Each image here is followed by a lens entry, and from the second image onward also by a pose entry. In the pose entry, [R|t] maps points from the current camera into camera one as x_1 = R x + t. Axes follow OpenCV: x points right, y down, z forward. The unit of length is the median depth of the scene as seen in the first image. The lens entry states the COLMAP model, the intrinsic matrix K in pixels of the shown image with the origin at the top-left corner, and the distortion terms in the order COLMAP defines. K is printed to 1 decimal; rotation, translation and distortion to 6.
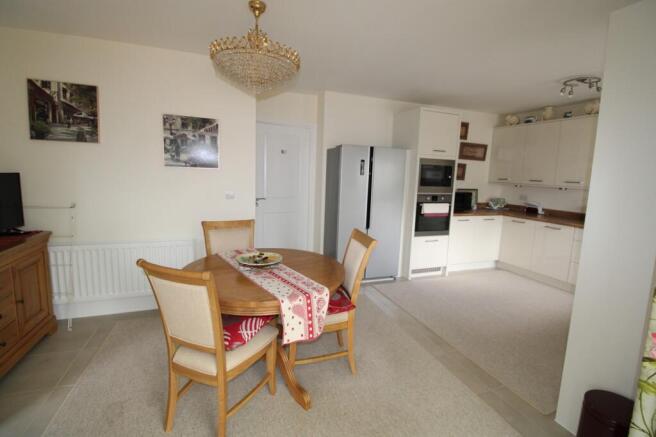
lens RADIAL K [[305.3, 0, 327.9], [0, 305.3, 209.5], [0, 0, 1]] dist [0.001262, -0.012881]
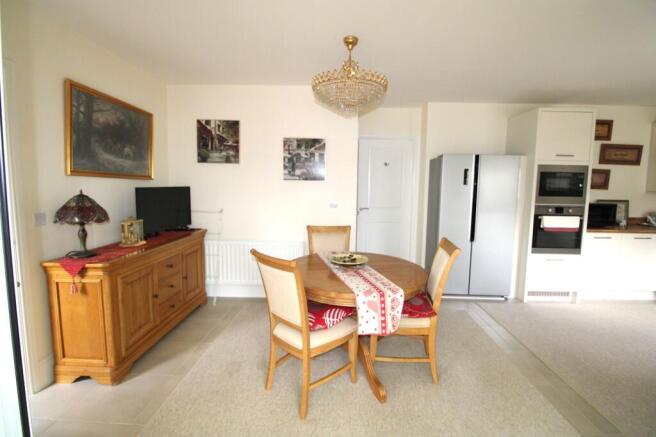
lens RADIAL K [[305.3, 0, 327.9], [0, 305.3, 209.5], [0, 0, 1]] dist [0.001262, -0.012881]
pose [[0.924458, 0.012948, -0.381063, 0.107215], [-0.029156, 0.998898, -0.036790, 0.017203], [0.380166, 0.045121, 0.923817, -0.062241]]
